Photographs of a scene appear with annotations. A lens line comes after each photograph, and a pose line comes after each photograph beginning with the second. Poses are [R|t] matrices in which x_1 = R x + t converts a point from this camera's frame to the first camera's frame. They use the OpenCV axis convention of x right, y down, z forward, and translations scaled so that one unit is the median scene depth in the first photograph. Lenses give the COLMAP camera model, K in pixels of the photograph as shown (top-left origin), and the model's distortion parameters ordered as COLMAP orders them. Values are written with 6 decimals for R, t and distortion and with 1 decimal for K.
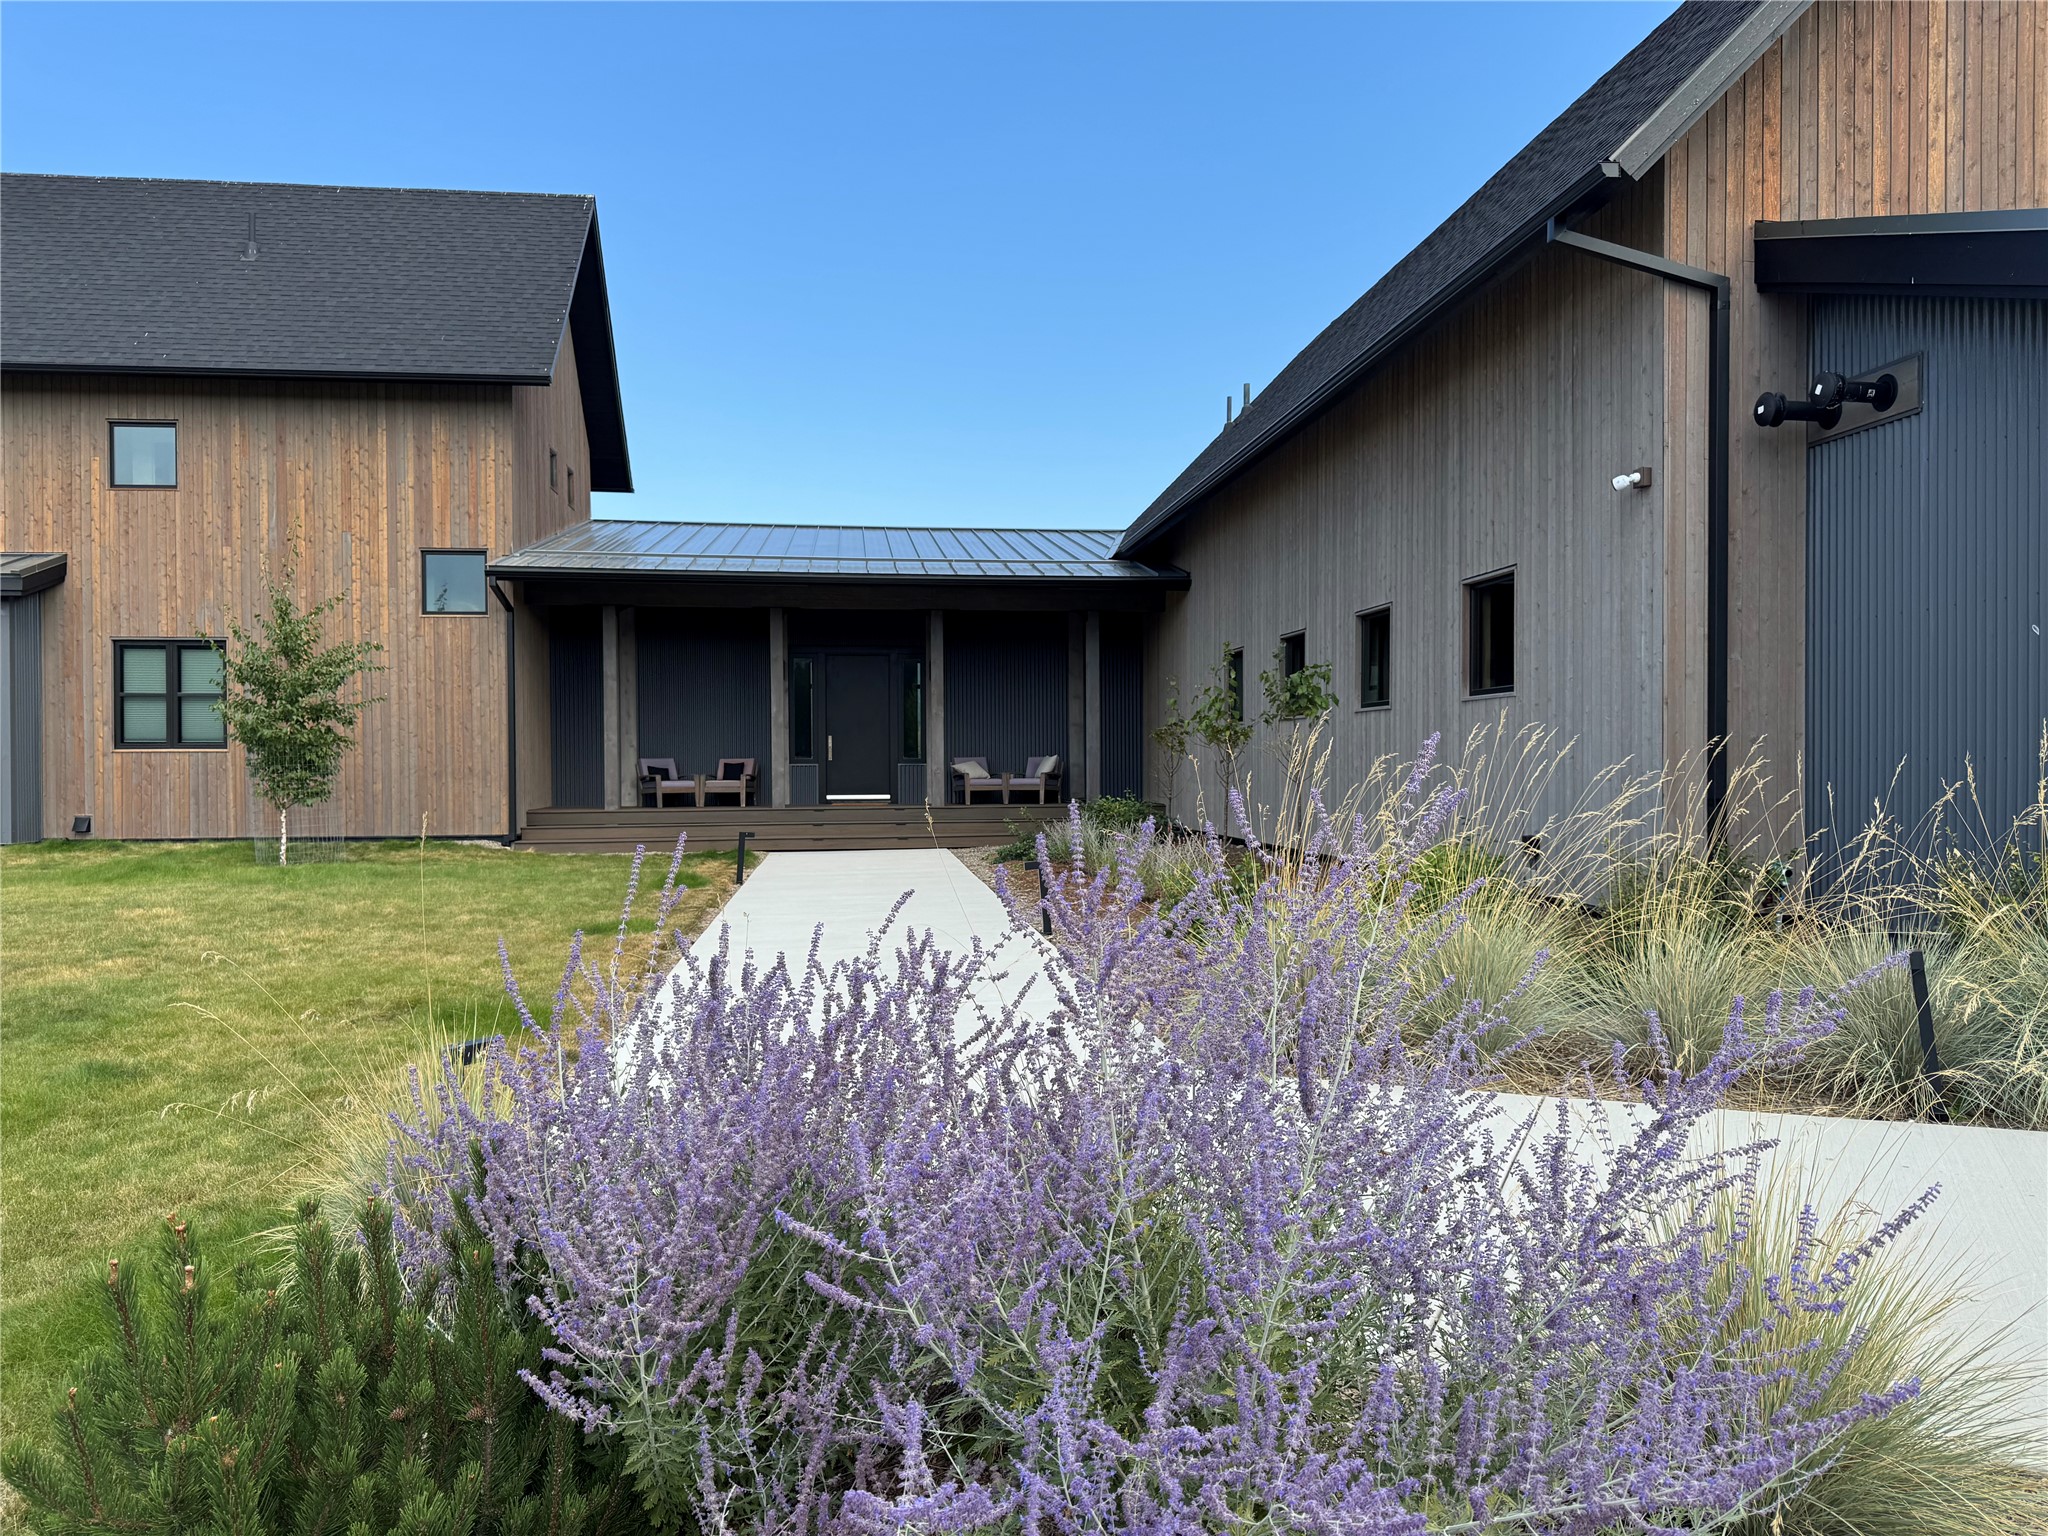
lens RADIAL K [[1453.5, 0, 1019.7], [0, 1453.5, 764.5], [0, 0, 1]] dist [-0.004335, -0.010005]
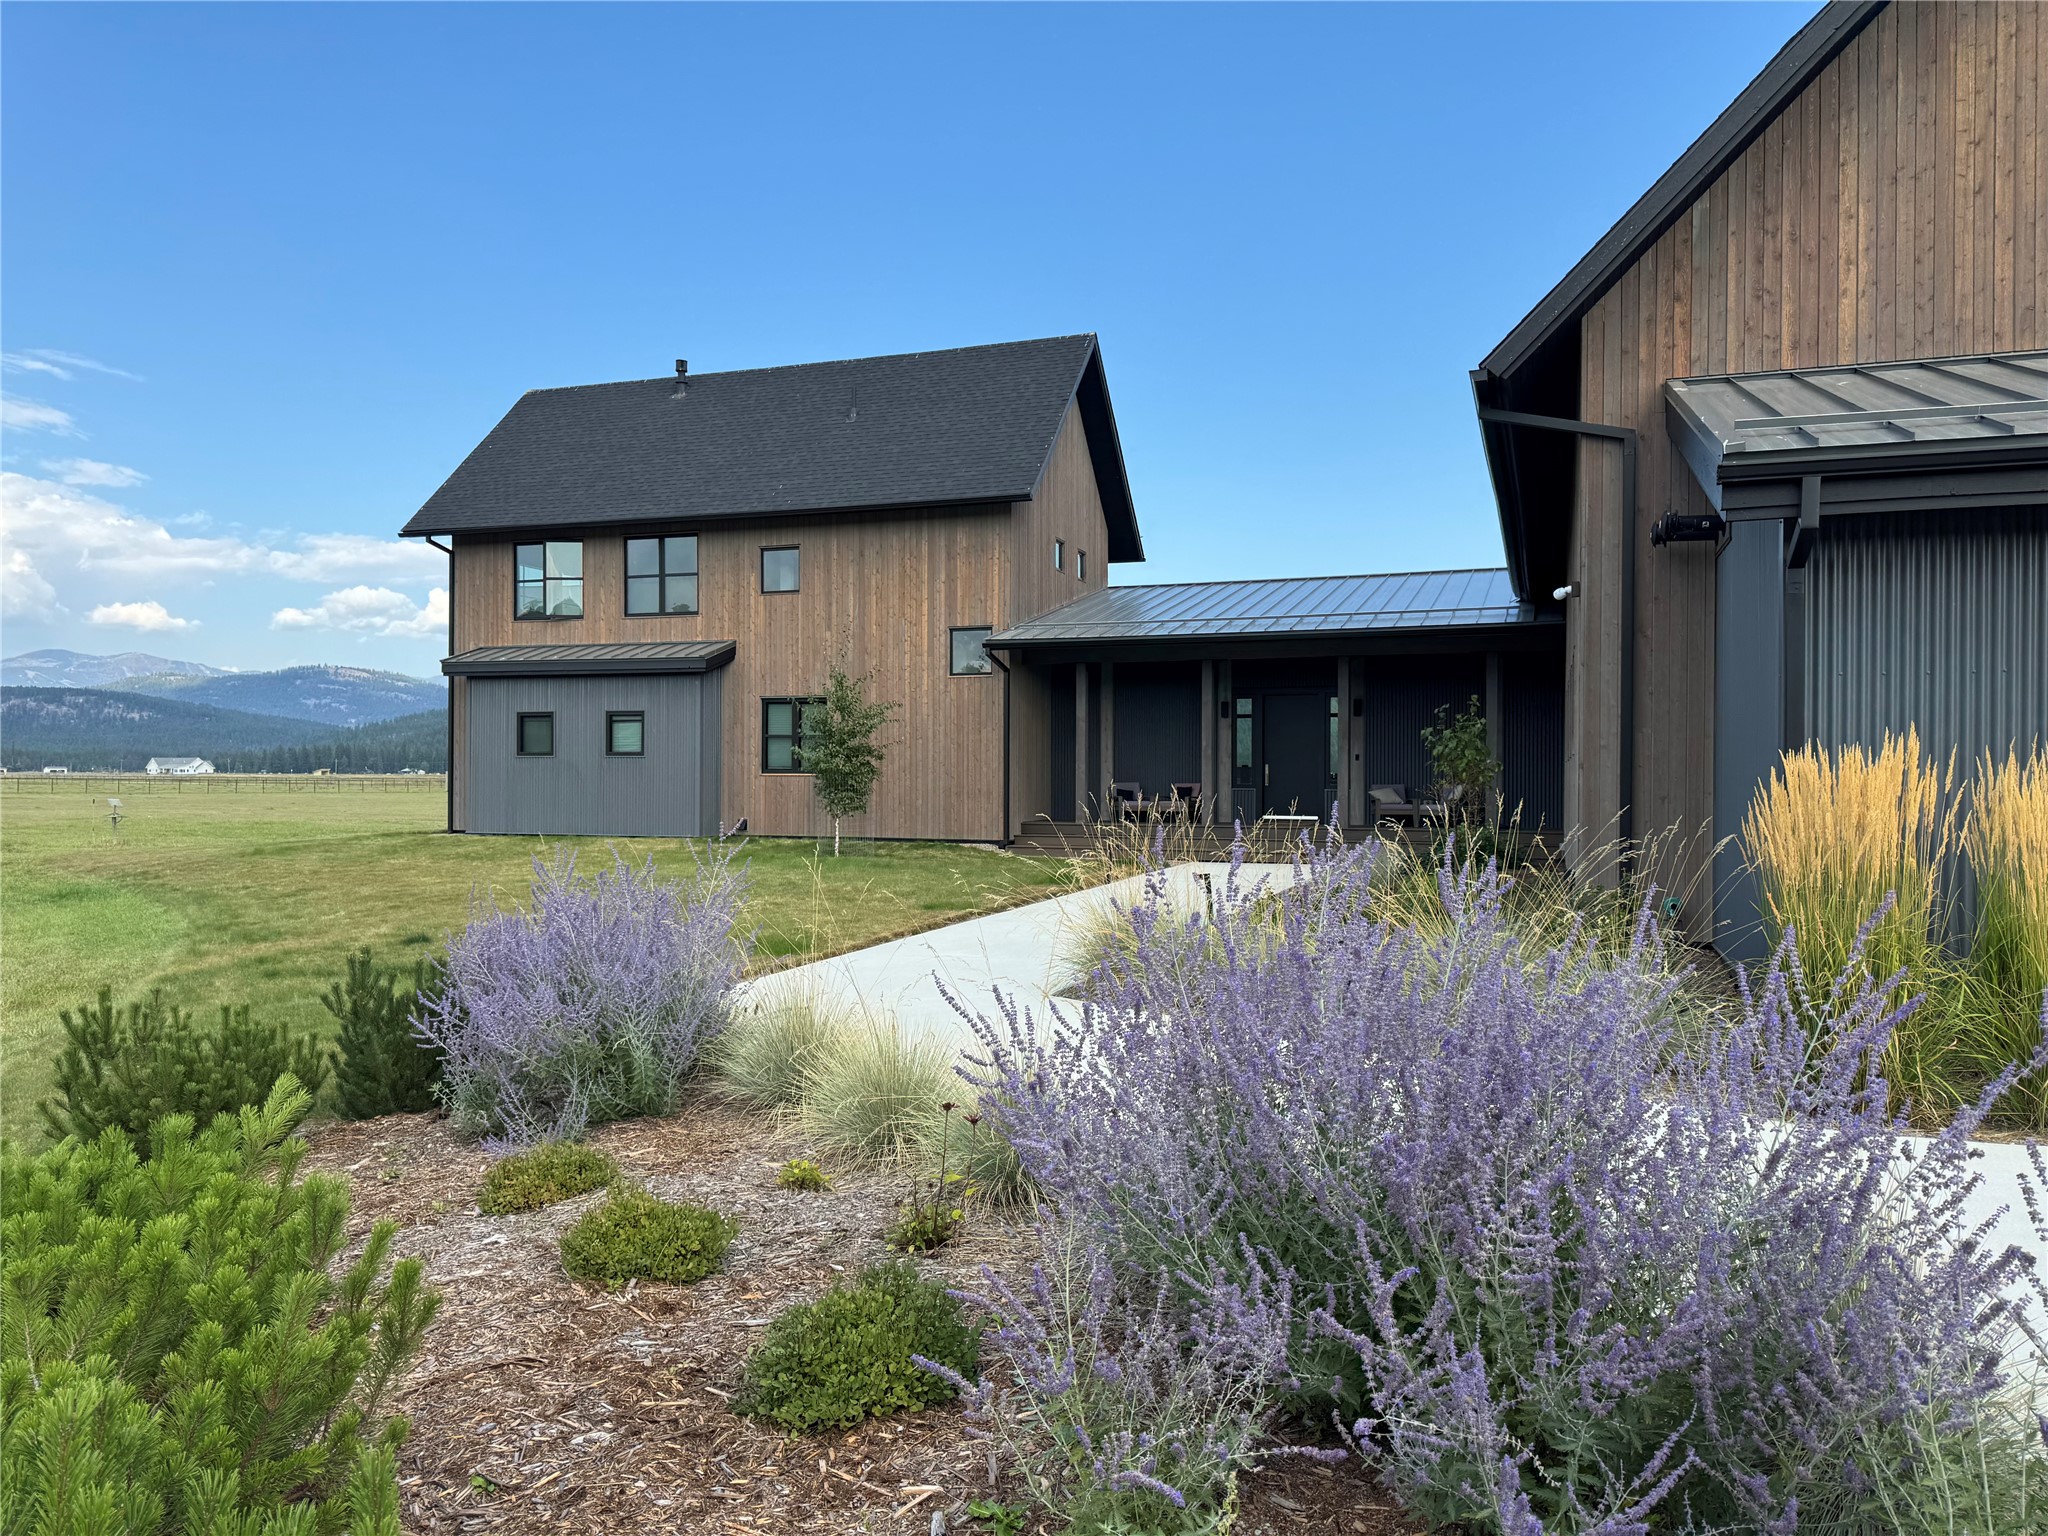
lens RADIAL K [[1453.5, 0, 1029.3], [0, 1453.5, 785.9], [0, 0, 1]] dist [-0.004335, -0.010005]
pose [[0.887348, 0.013072, -0.460916, 0.285062], [-0.008900, 0.999897, 0.011224, -0.016825], [0.461015, -0.005857, 0.887373, -0.171494]]
